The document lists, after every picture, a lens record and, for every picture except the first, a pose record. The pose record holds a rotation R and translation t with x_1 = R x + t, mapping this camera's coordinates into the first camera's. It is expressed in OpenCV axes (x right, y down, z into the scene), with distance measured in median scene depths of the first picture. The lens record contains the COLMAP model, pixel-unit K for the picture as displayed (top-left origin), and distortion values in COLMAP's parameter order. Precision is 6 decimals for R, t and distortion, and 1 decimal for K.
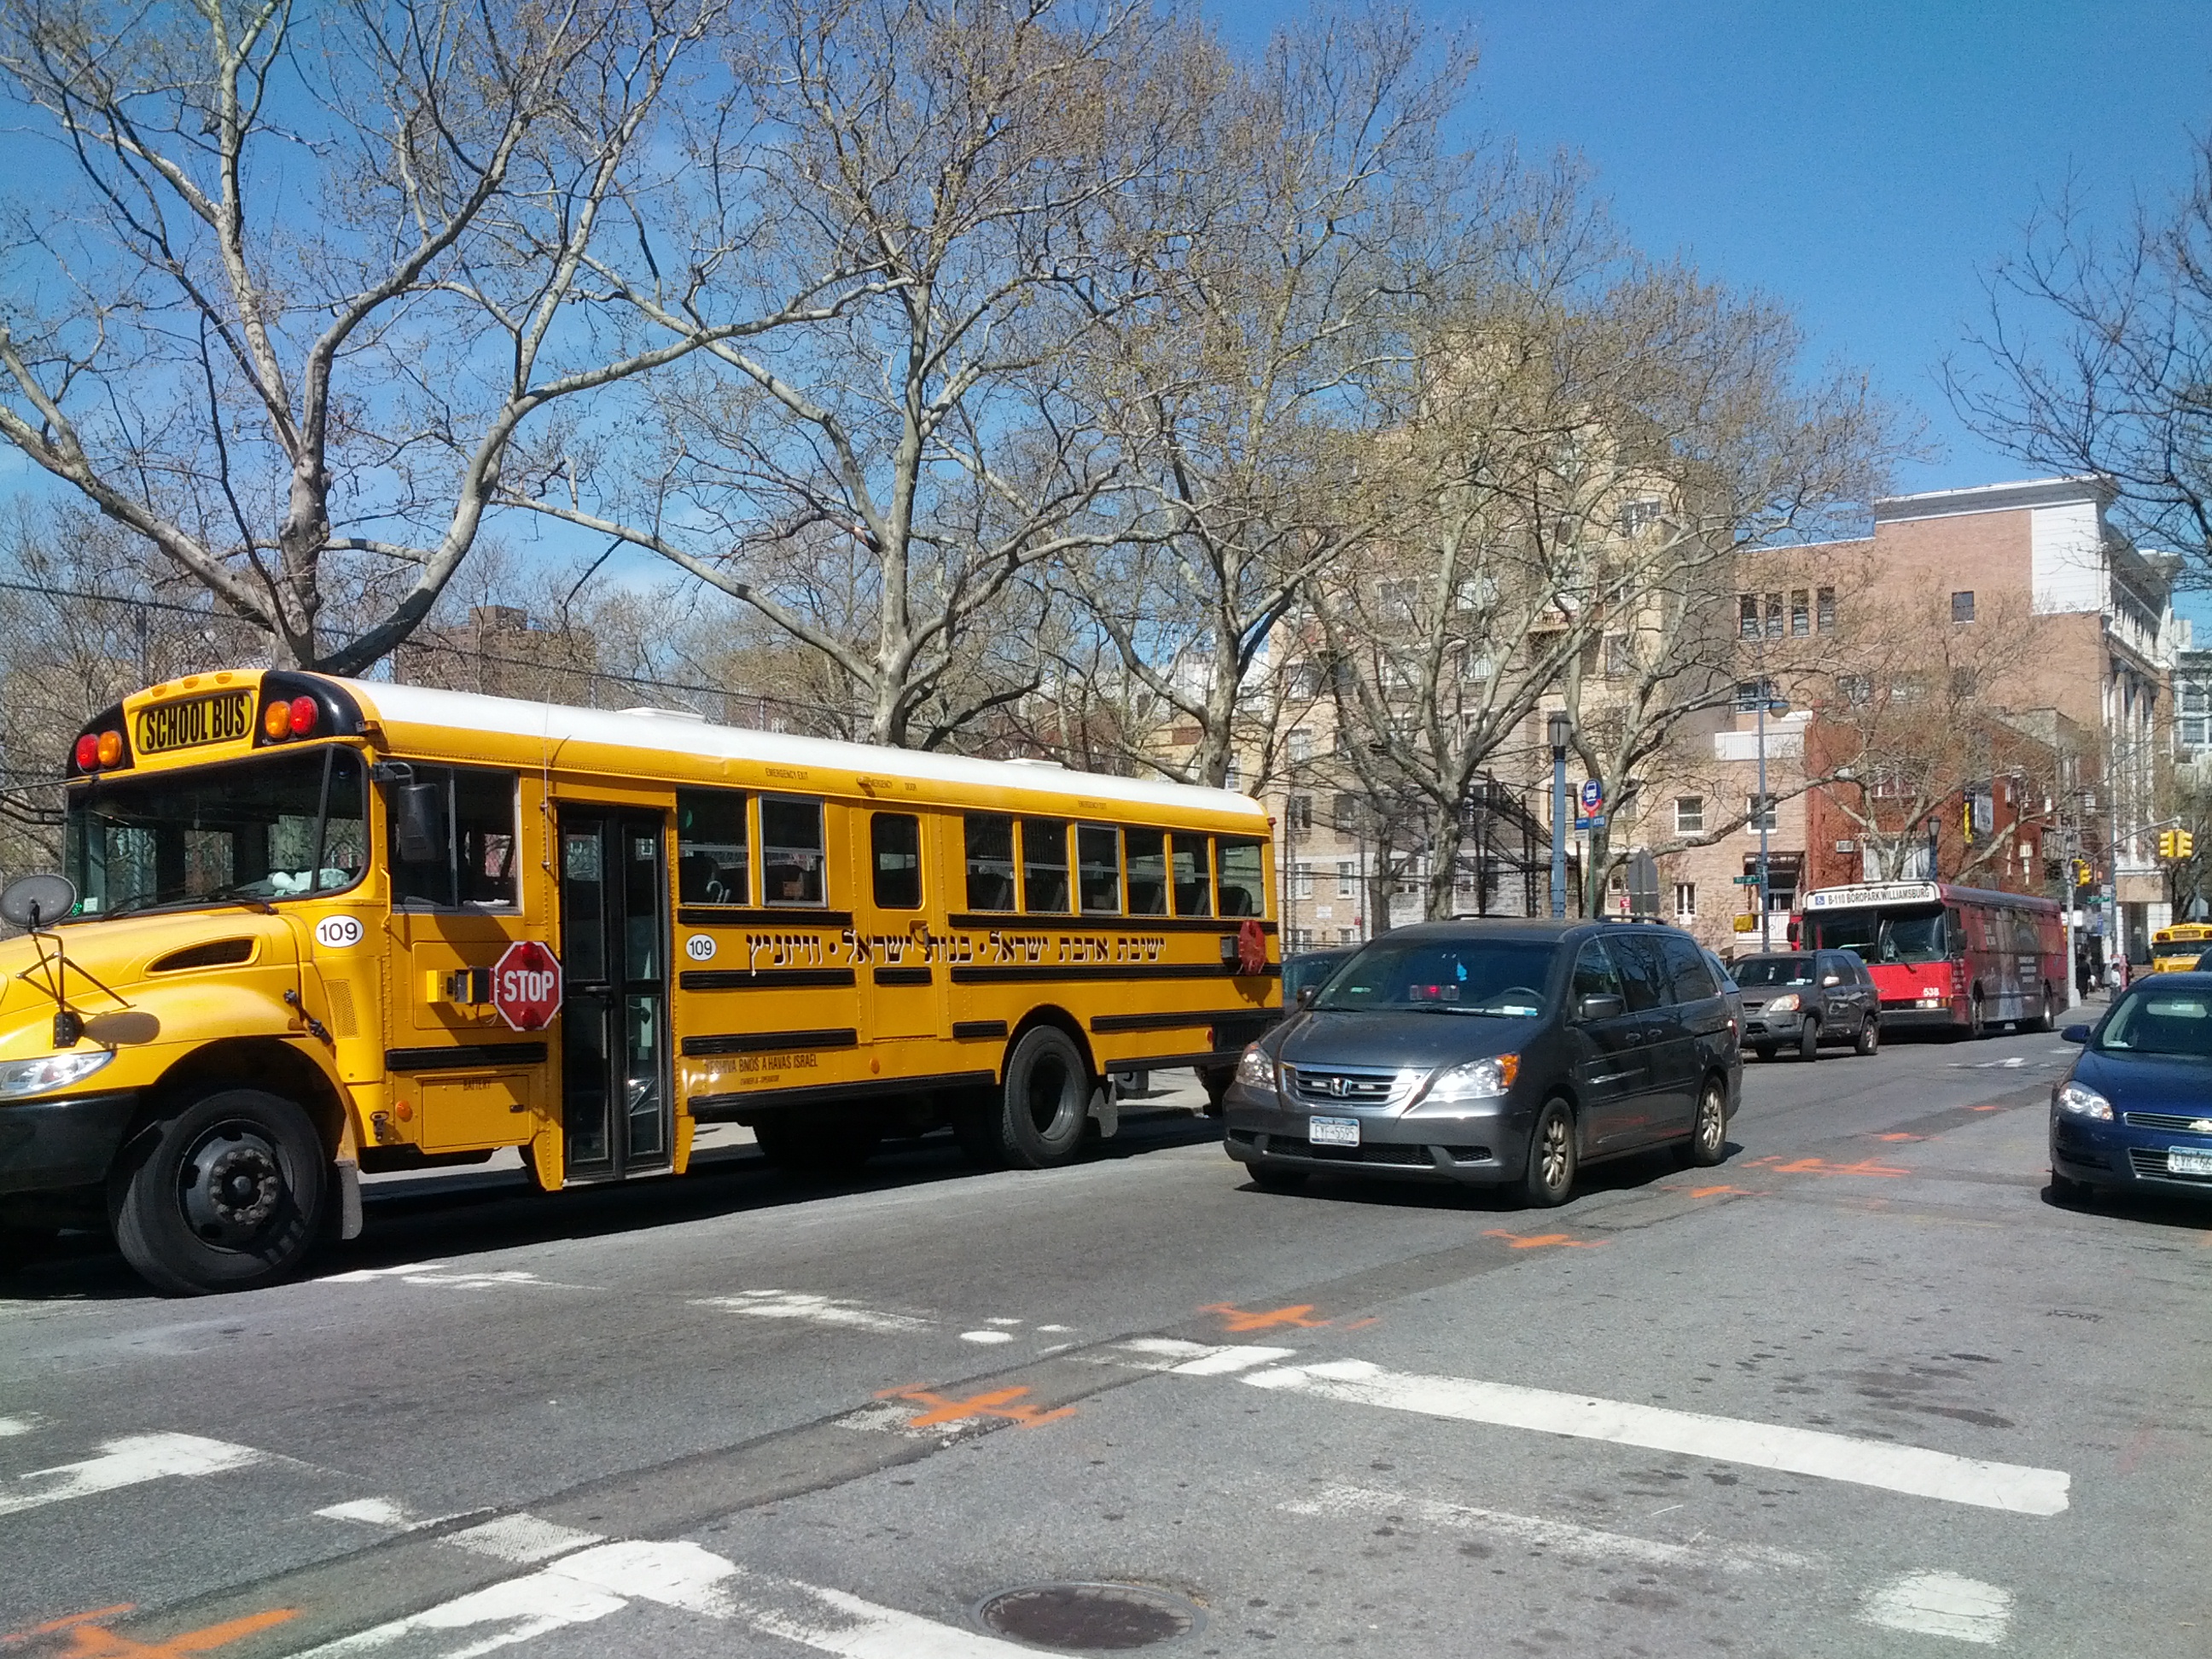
lens RADIAL K [[2199.2, 0, 1107.2], [0, 2199.2, 886.3], [0, 0, 1]] dist [0.084050, -0.242036]
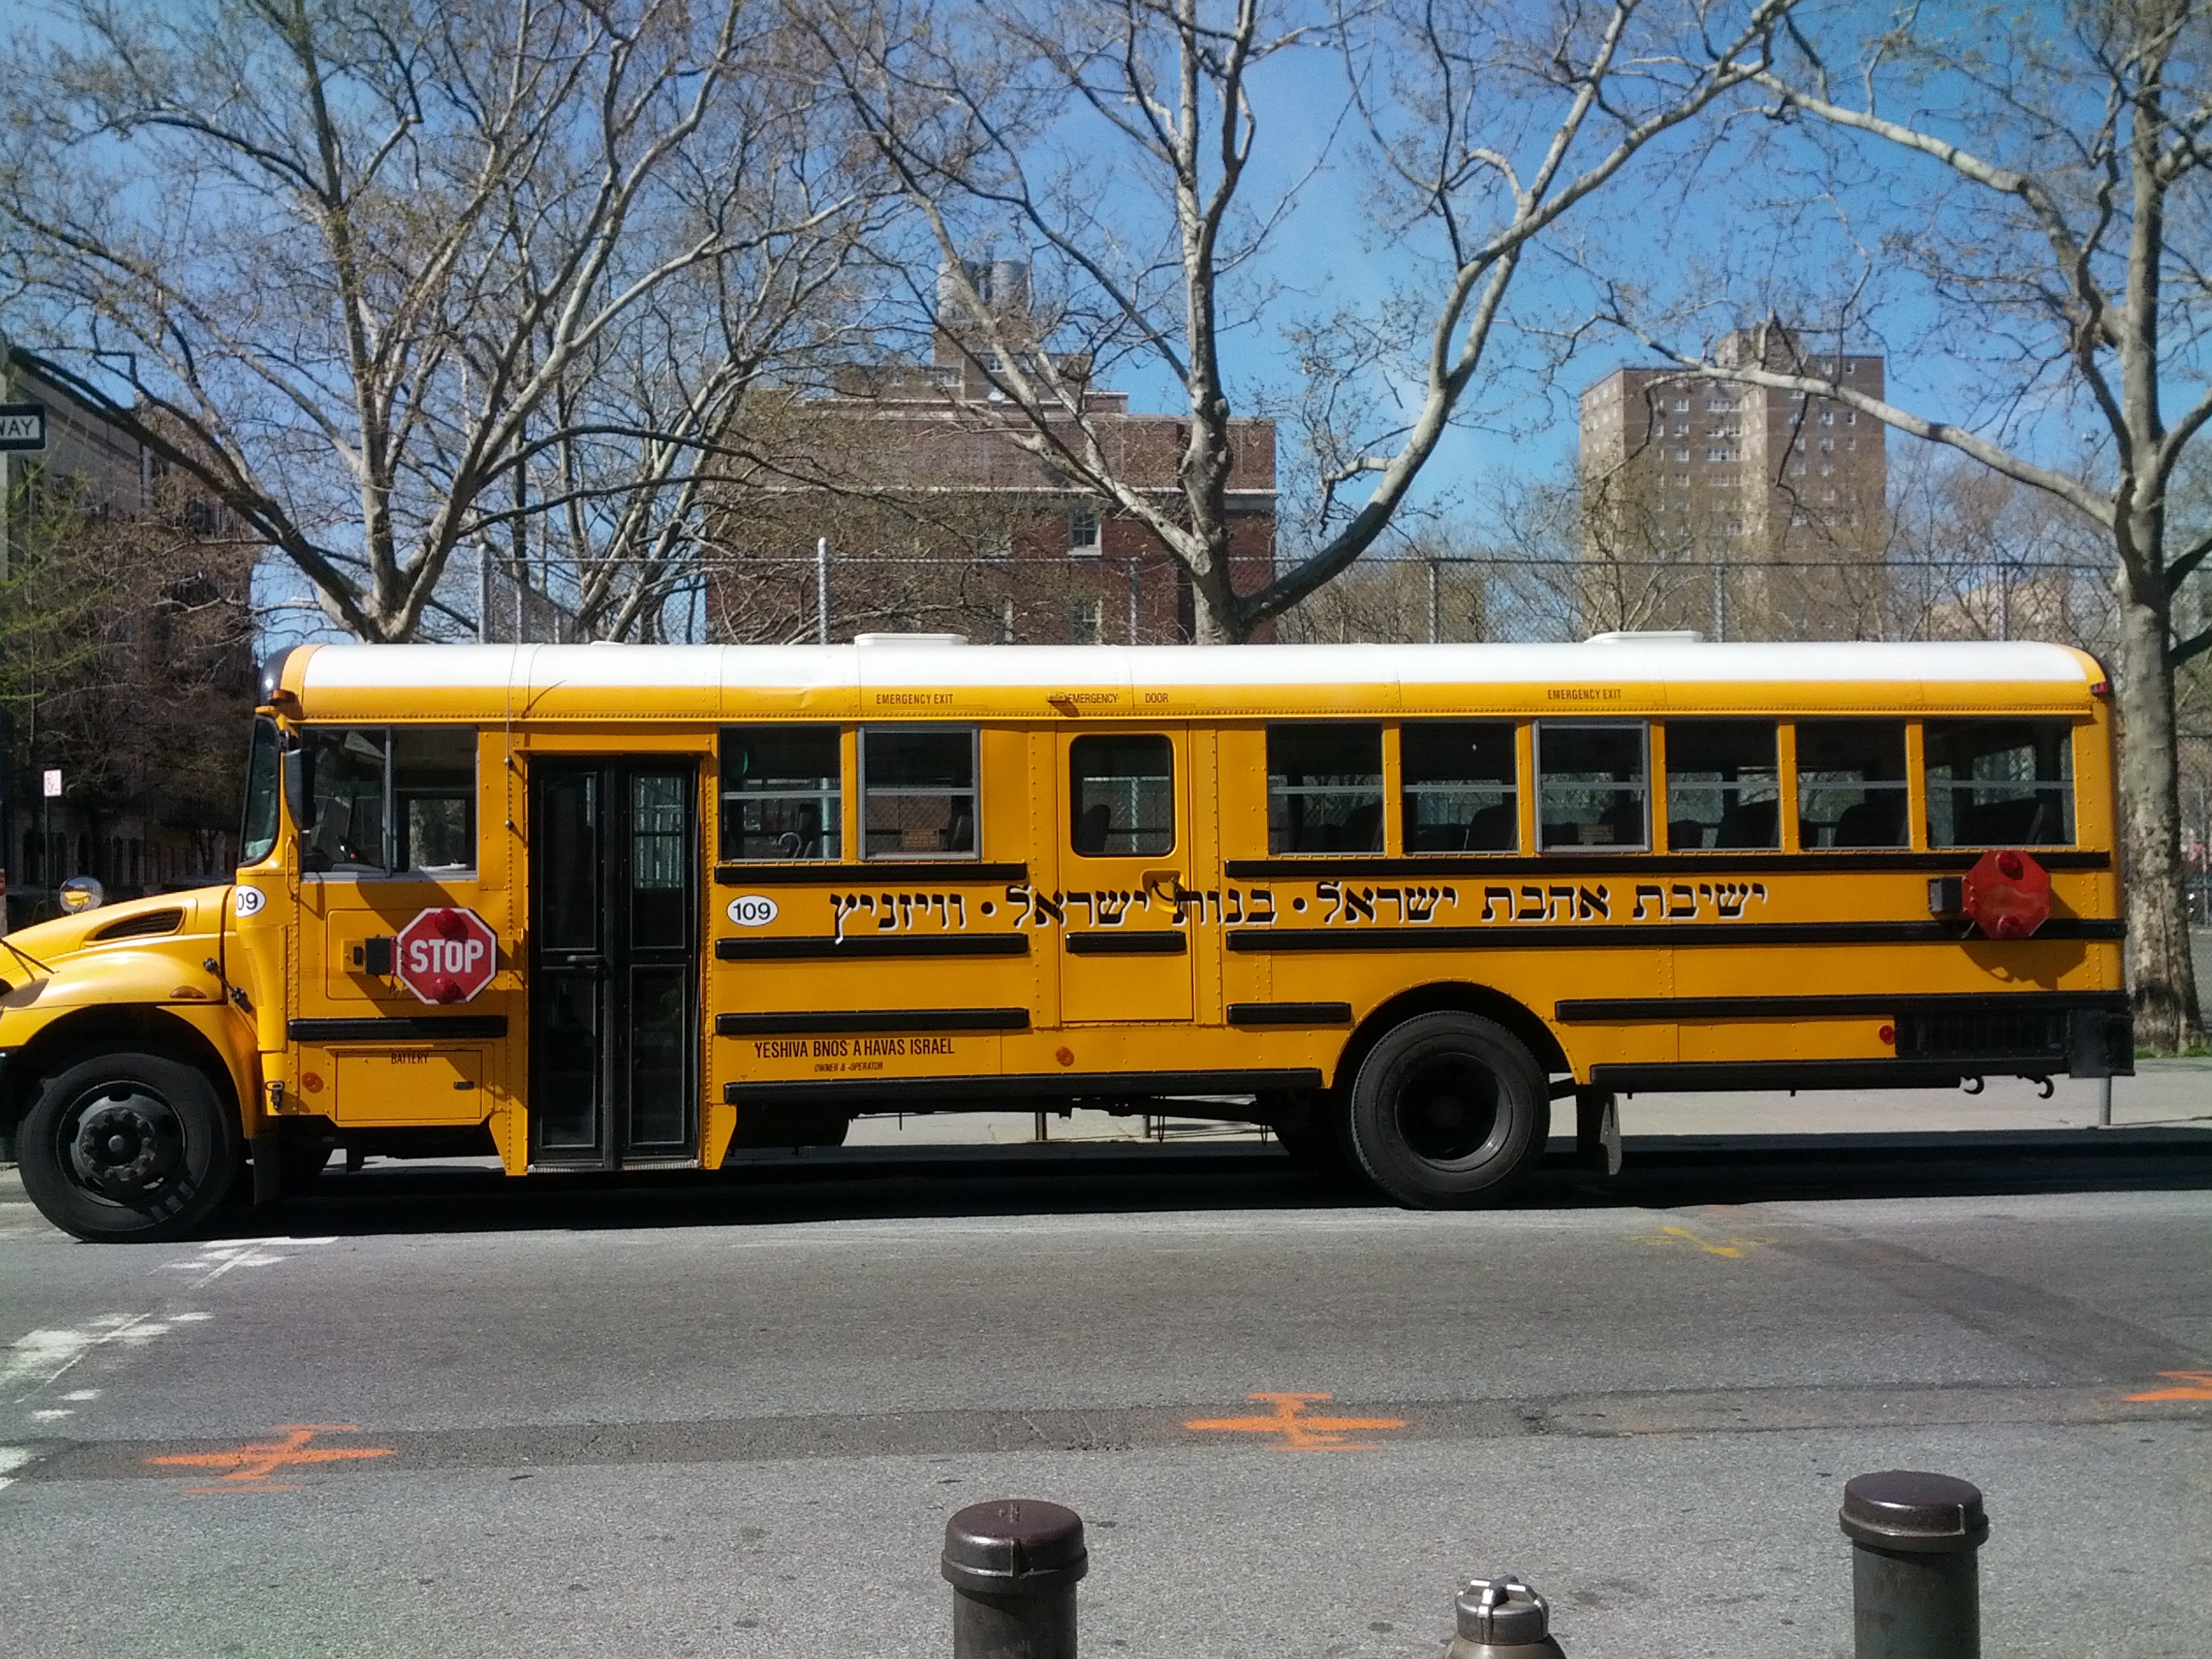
lens RADIAL K [[2199.2, 0, 1107.2], [0, 2199.2, 886.3], [0, 0, 1]] dist [0.084050, -0.242036]
pose [[0.610540, -0.005541, -0.791966, 0.548943], [0.033813, 0.999246, 0.019075, 0.005954], [0.791263, -0.038425, 0.610267, 0.546160]]
